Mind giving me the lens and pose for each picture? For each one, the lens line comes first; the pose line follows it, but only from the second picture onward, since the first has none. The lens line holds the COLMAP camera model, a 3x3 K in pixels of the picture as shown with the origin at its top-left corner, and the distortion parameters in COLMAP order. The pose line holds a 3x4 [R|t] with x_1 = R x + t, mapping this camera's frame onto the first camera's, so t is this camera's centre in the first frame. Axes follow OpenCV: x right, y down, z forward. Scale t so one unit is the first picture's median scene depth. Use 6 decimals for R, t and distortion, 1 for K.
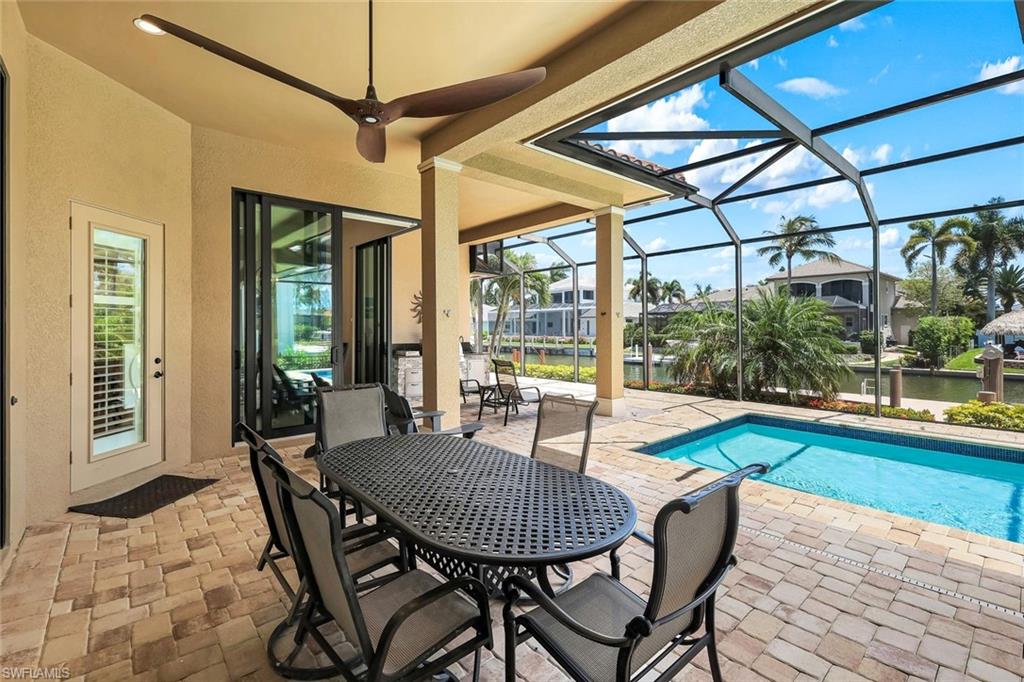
lens RADIAL K [[451.0, 0, 511.2], [0, 451.0, 334.1], [0, 0, 1]] dist [0.002603, 0.000244]
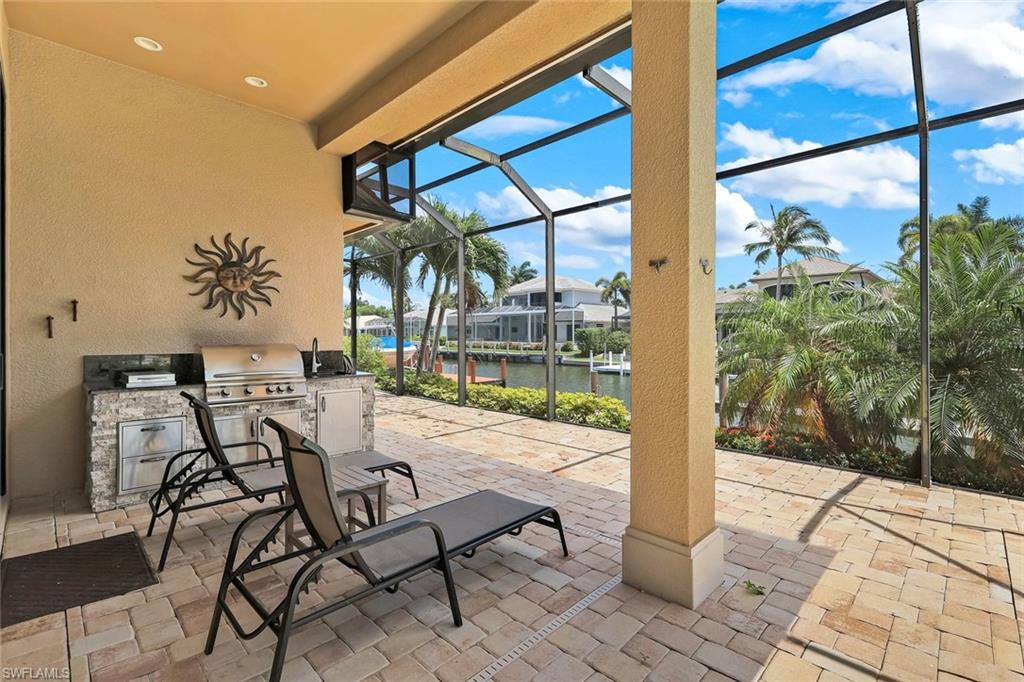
lens RADIAL K [[451.0, 0, 511.2], [0, 451.0, 334.1], [0, 0, 1]] dist [0.002603, 0.000244]
pose [[0.997084, 0.004613, 0.076171, 0.015069], [-0.003576, 0.999899, -0.013738, 0.002056], [-0.076226, 0.013426, 0.997000, 0.130309]]
